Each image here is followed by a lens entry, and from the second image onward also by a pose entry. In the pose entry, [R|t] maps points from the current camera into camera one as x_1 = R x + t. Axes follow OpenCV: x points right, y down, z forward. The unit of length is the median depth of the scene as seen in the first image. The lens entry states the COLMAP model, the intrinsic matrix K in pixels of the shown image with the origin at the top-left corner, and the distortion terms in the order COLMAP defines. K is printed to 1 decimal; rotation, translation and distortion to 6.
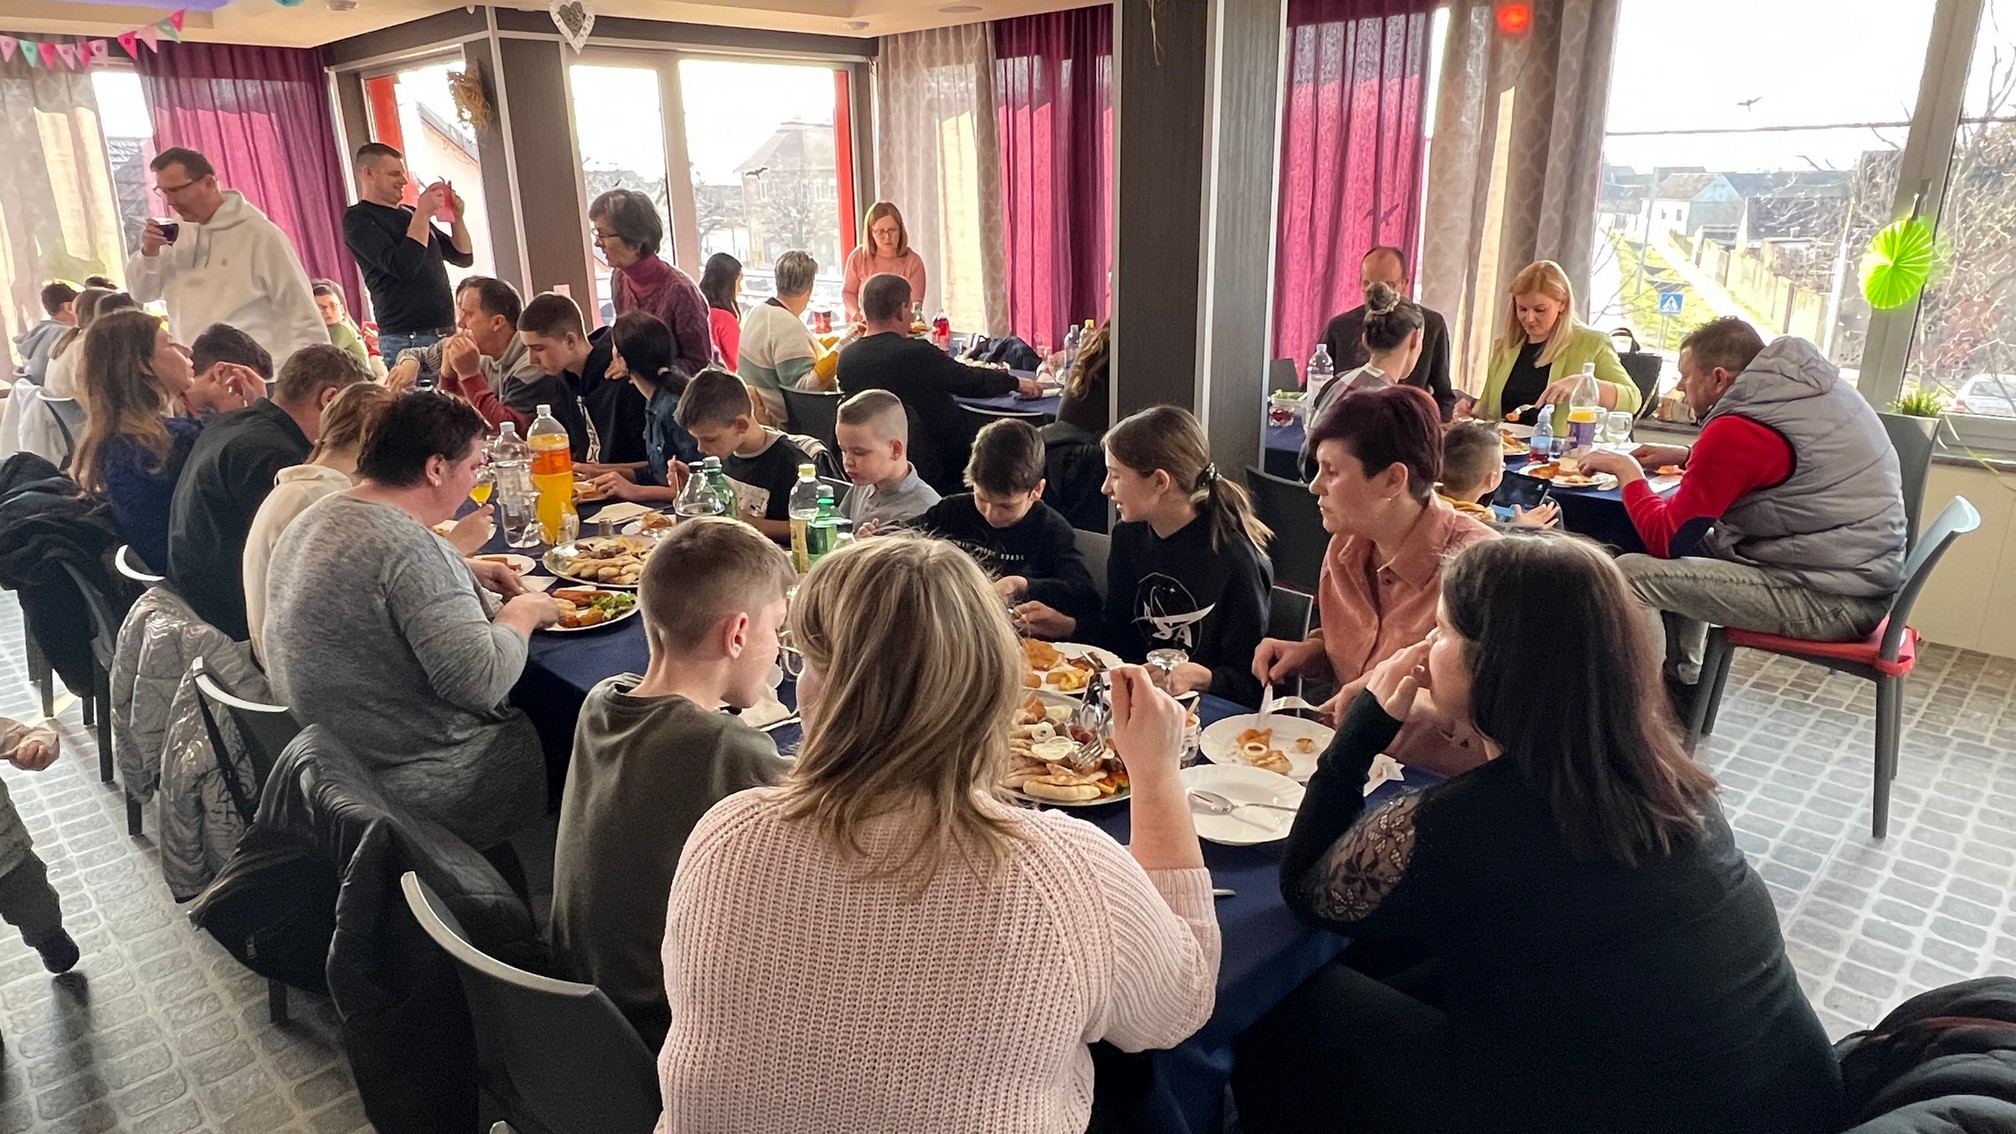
lens RADIAL K [[1208.0, 0, 1011.6], [0, 1208.0, 584.9], [0, 0, 1]] dist [-0.007685, 0.002626]
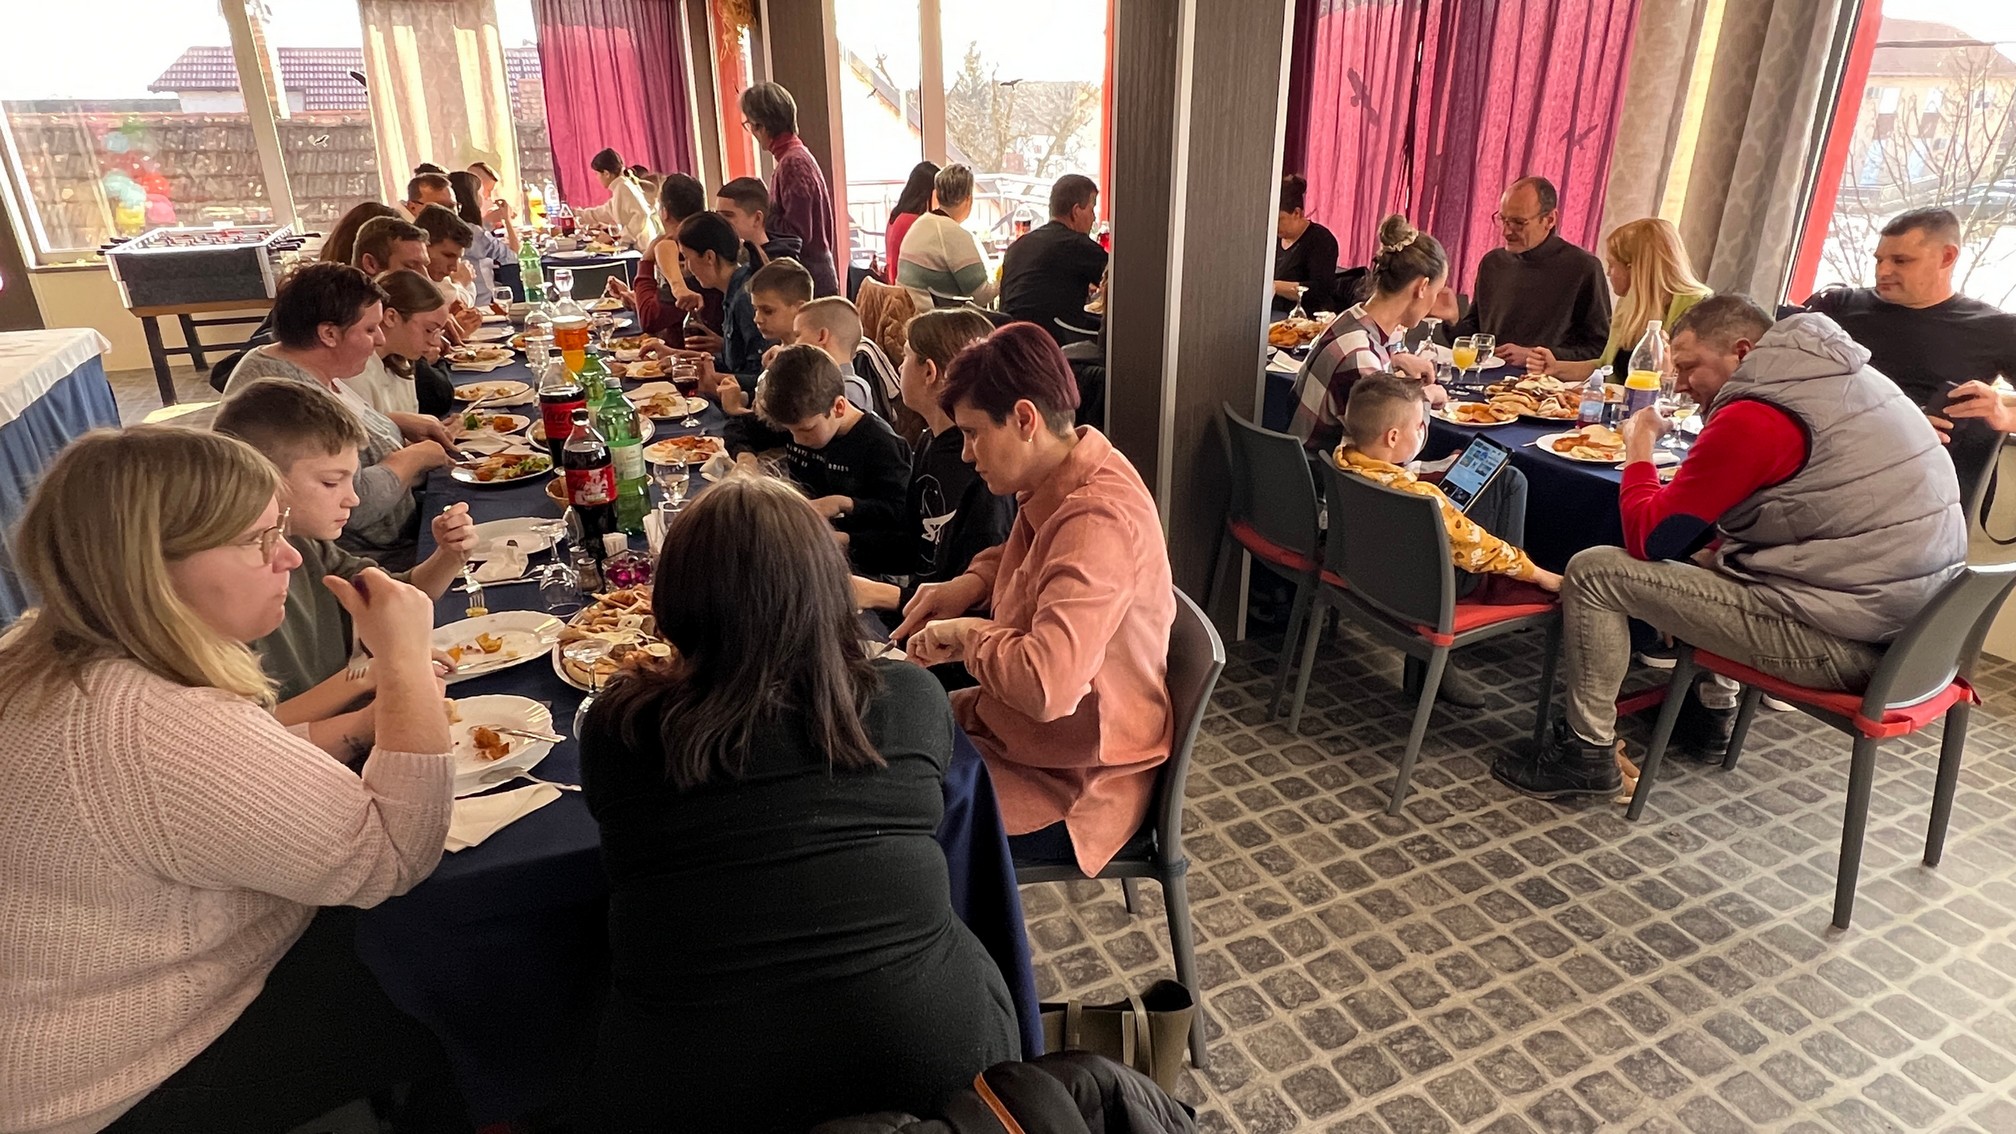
lens RADIAL K [[1133.0, 0, 1007.6], [0, 1133.0, 581.4], [0, 0, 1]] dist [-0.013239, 0.003882]
pose [[0.939044, 0.144634, -0.311894, 0.199034], [-0.118513, 0.987778, 0.101242, -0.017329], [0.322725, -0.058107, 0.944707, 0.058723]]
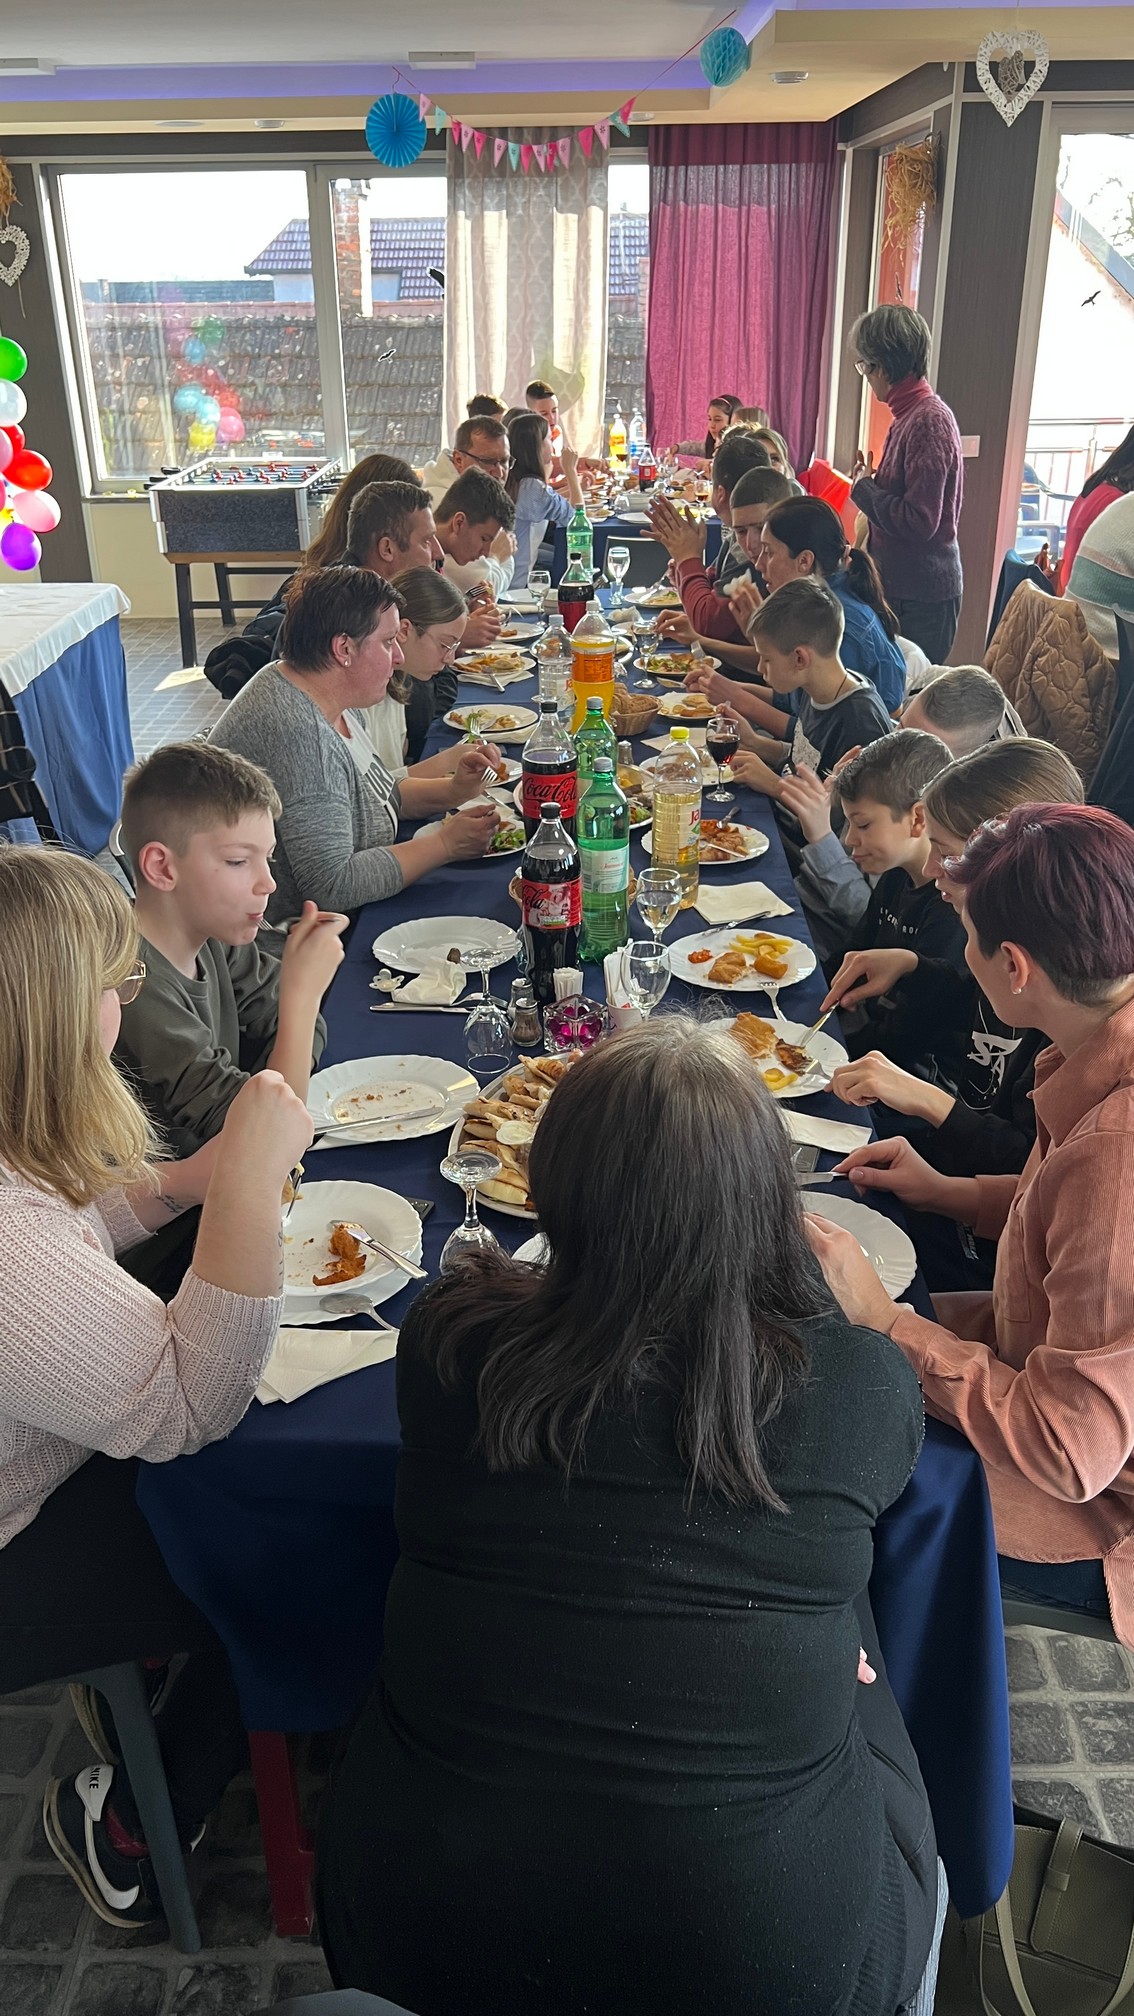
lens RADIAL K [[1503.0, 0, 547.3], [0, 1503.0, 1016.7], [0, 0, 1]] dist [0.033107, -0.029745]
pose [[0.707680, 0.311716, -0.634052, 0.197265], [-0.222181, 0.950070, 0.219096, -0.046254], [0.670689, -0.014175, 0.741603, 0.084140]]
